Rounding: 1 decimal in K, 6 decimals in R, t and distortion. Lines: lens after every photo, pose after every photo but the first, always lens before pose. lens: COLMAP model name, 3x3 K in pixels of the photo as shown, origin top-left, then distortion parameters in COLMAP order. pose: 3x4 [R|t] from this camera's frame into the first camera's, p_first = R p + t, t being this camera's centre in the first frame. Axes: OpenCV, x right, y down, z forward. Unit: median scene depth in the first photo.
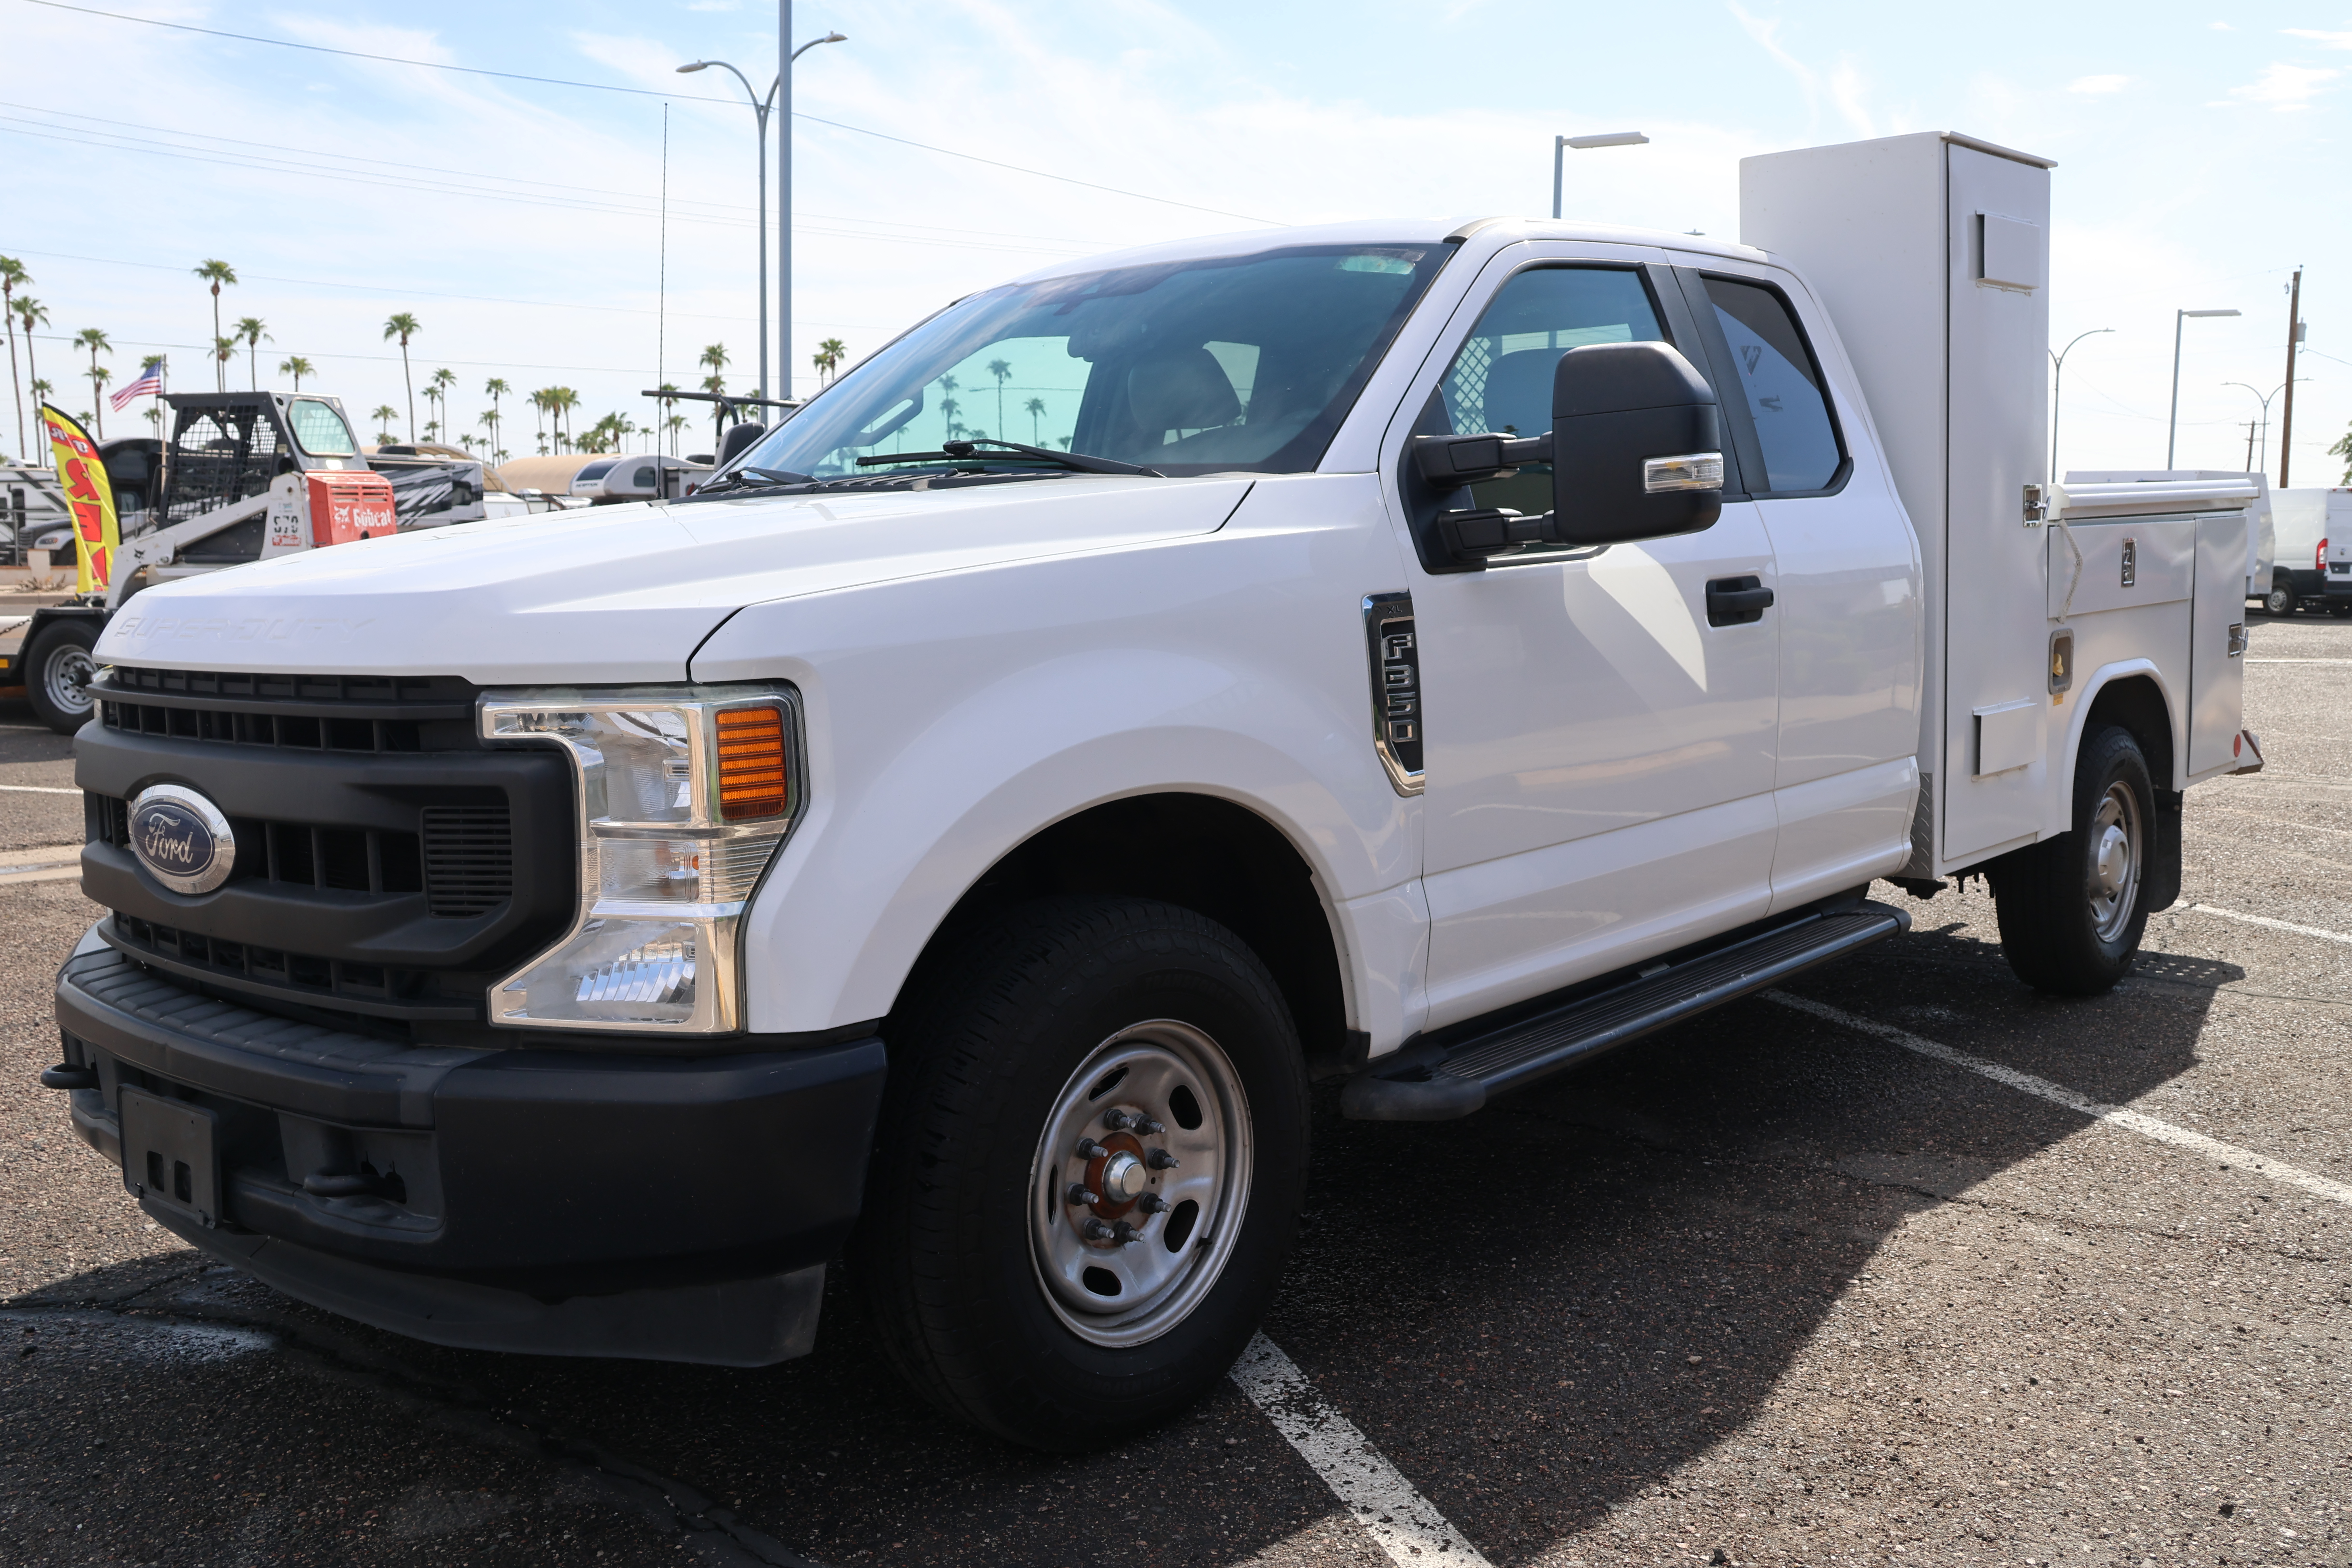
lens RADIAL K [[2156.2, 0, 1176.0], [0, 2156.2, 784.0], [0, 0, 1]] dist [-0.110447, 0.153716]
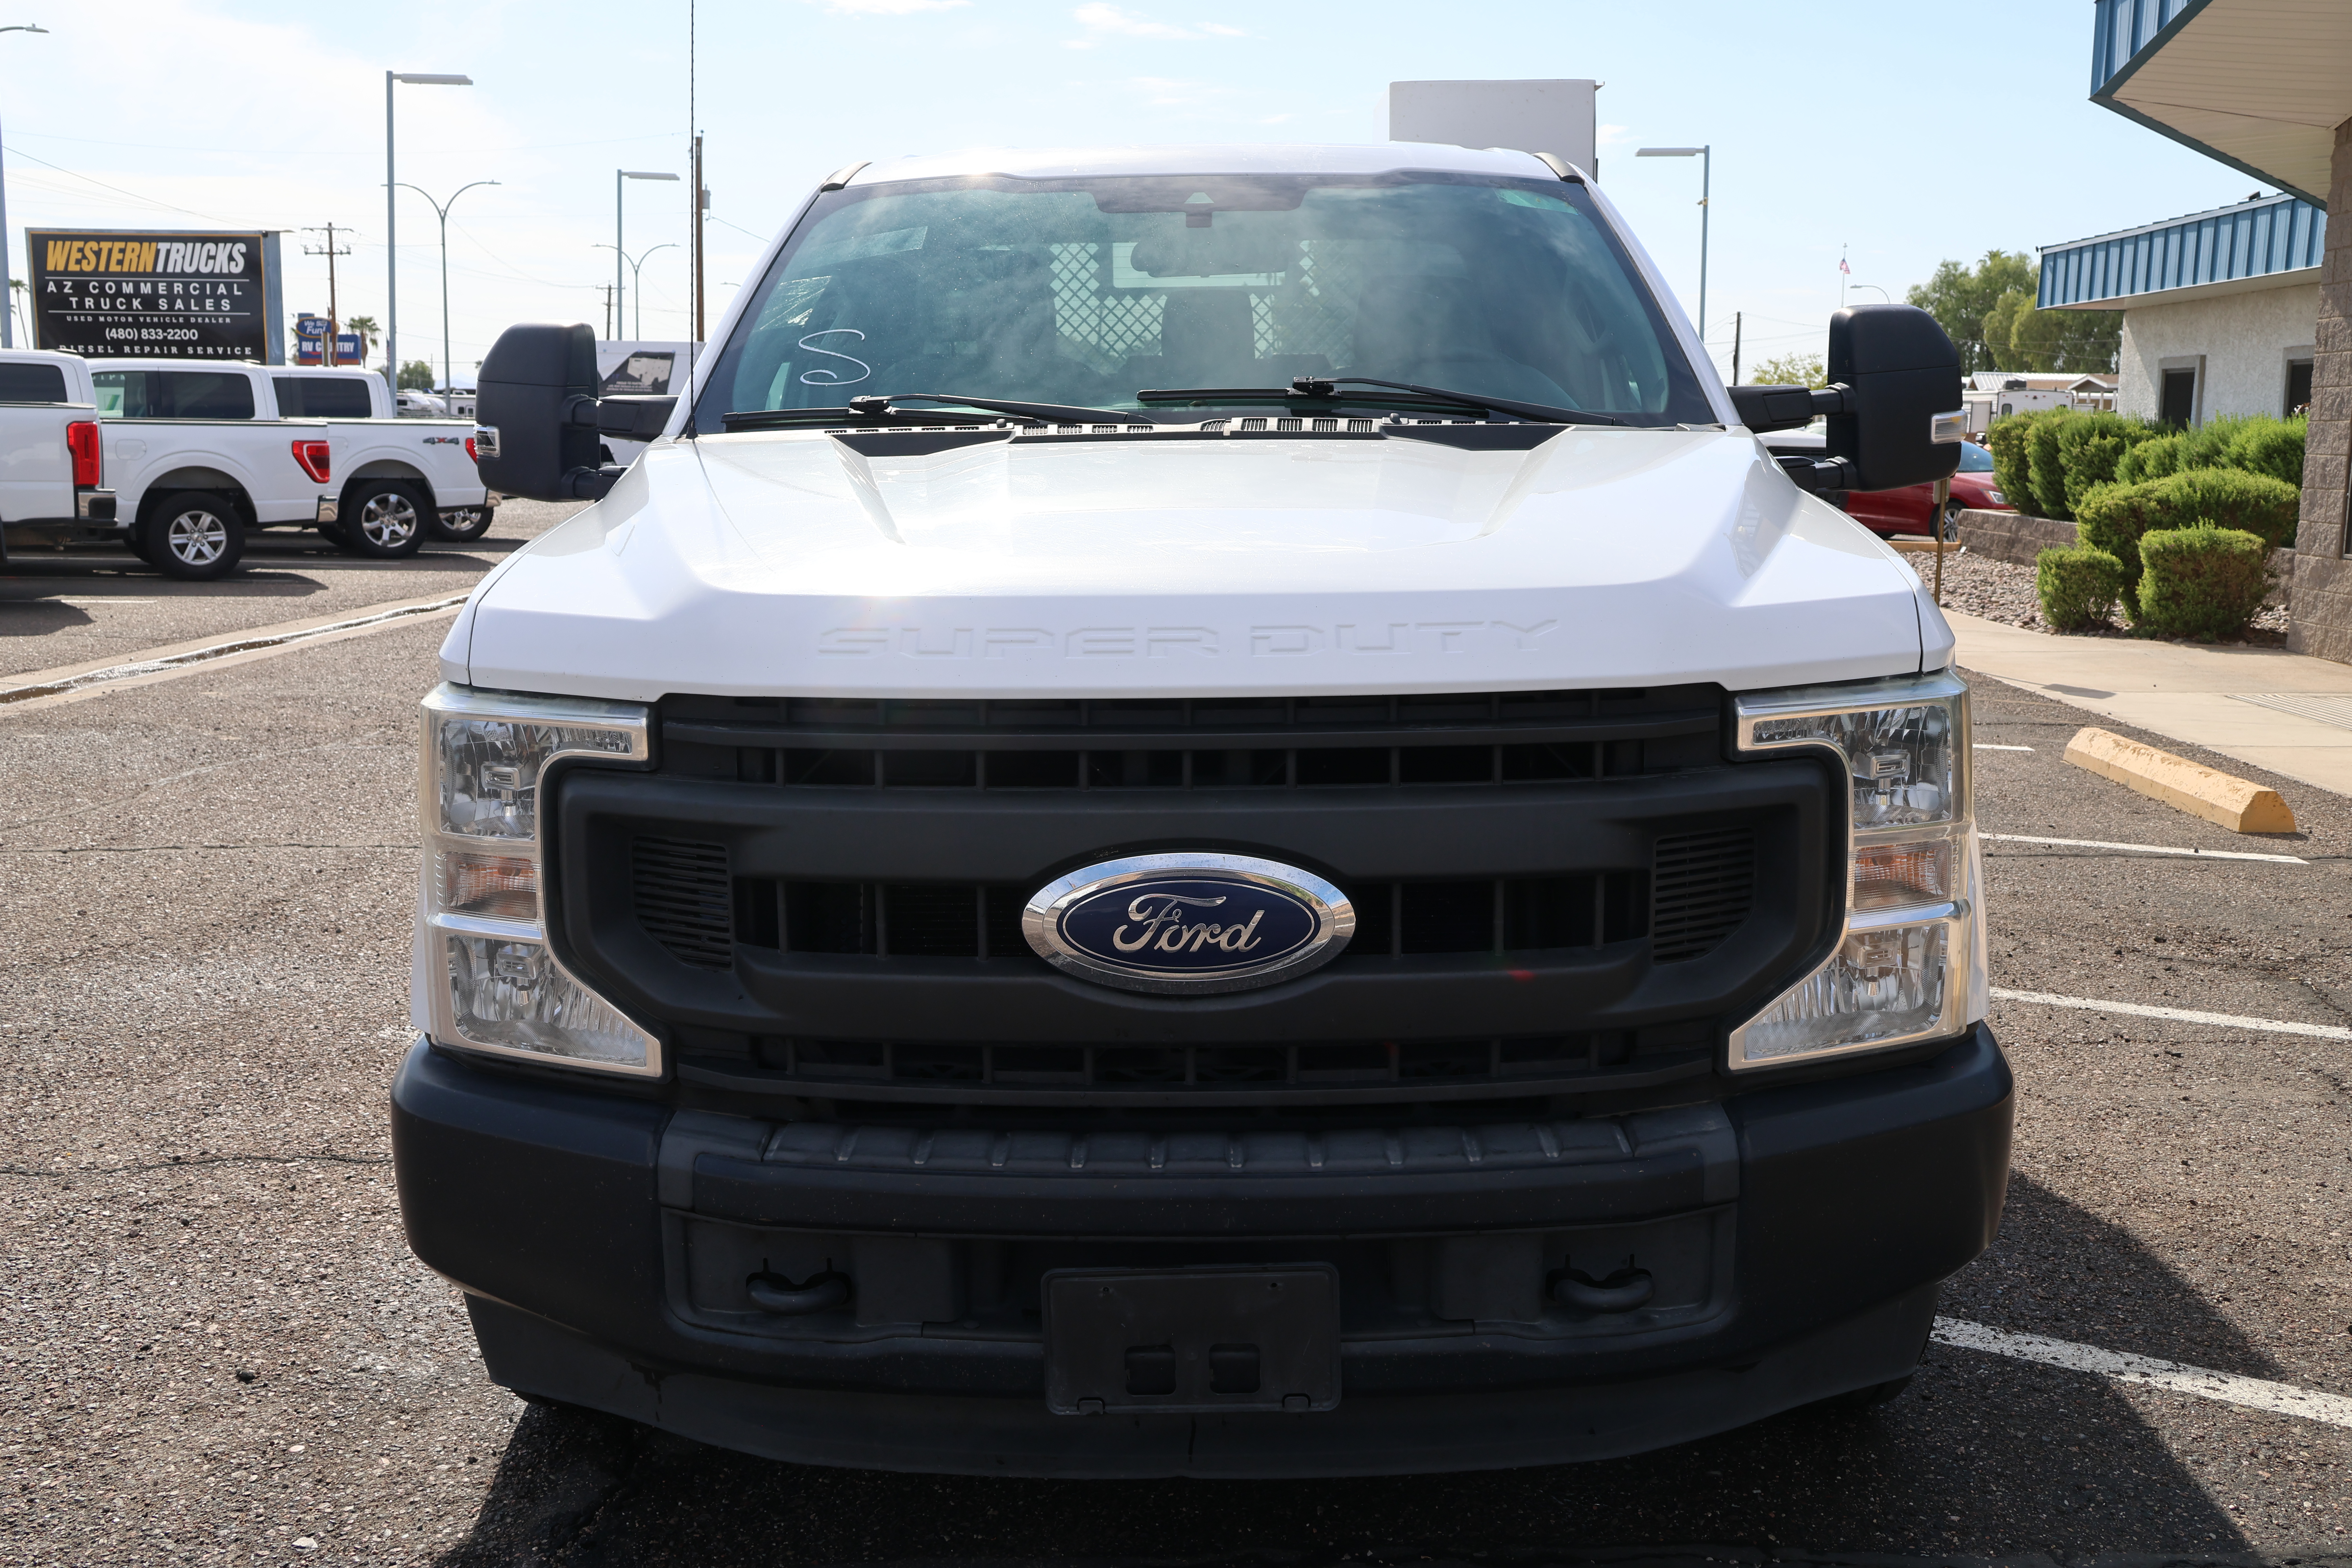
lens RADIAL K [[2402.9, 0, 1175.0], [0, 2402.9, 788.2], [0, 0, 1]] dist [-0.111235, 0.294259]
pose [[0.757964, -0.096133, 0.645173, -1.061686], [0.067471, 0.995330, 0.069041, -0.083928], [-0.648797, -0.008800, 0.760910, 0.374730]]
